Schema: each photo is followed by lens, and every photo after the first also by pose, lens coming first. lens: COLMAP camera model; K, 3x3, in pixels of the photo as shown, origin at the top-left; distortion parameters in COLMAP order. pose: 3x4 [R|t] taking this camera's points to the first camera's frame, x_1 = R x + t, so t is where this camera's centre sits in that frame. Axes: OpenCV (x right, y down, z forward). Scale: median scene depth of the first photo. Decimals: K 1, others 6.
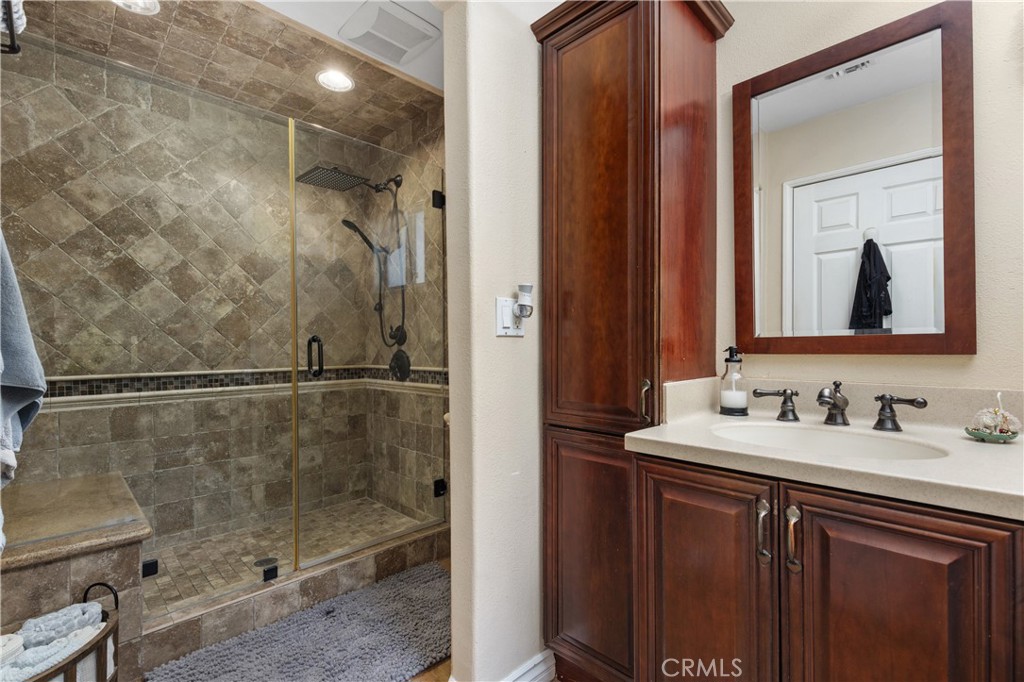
lens RADIAL K [[463.1, 0, 519.3], [0, 463.1, 343.1], [0, 0, 1]] dist [0.023502, 0.000314]
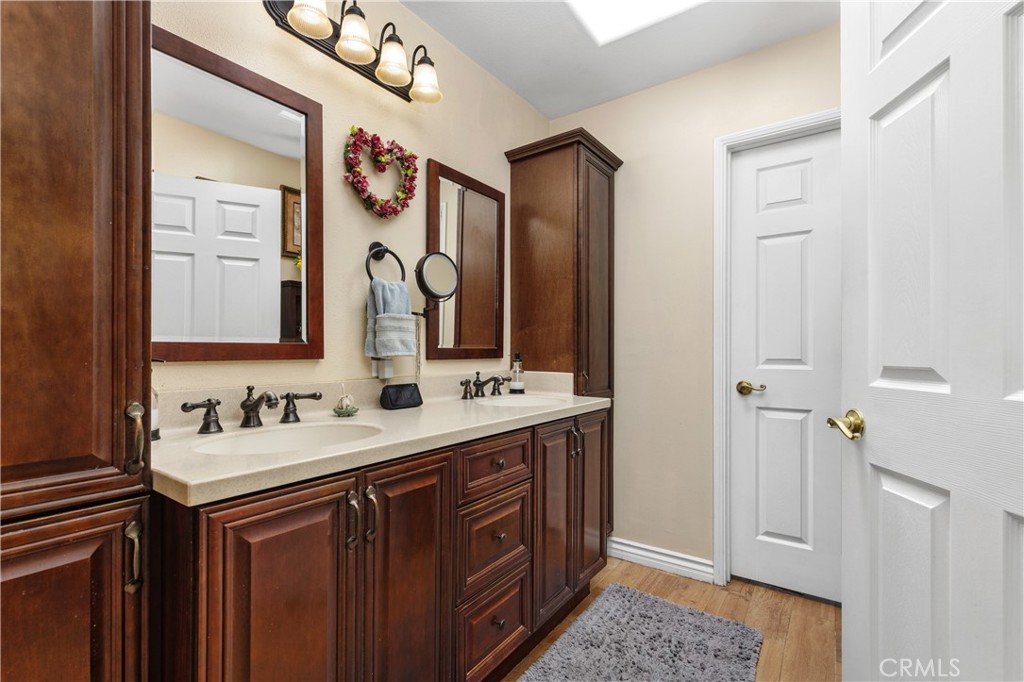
lens RADIAL K [[463.1, 0, 518.6], [0, 463.1, 351.6], [0, 0, 1]] dist [0.023502, 0.000314]
pose [[-0.156507, 0.006618, 0.987655, -0.470143], [-0.006099, 0.999952, -0.007667, 0.009376], [-0.987658, -0.007223, -0.156459, 0.589847]]
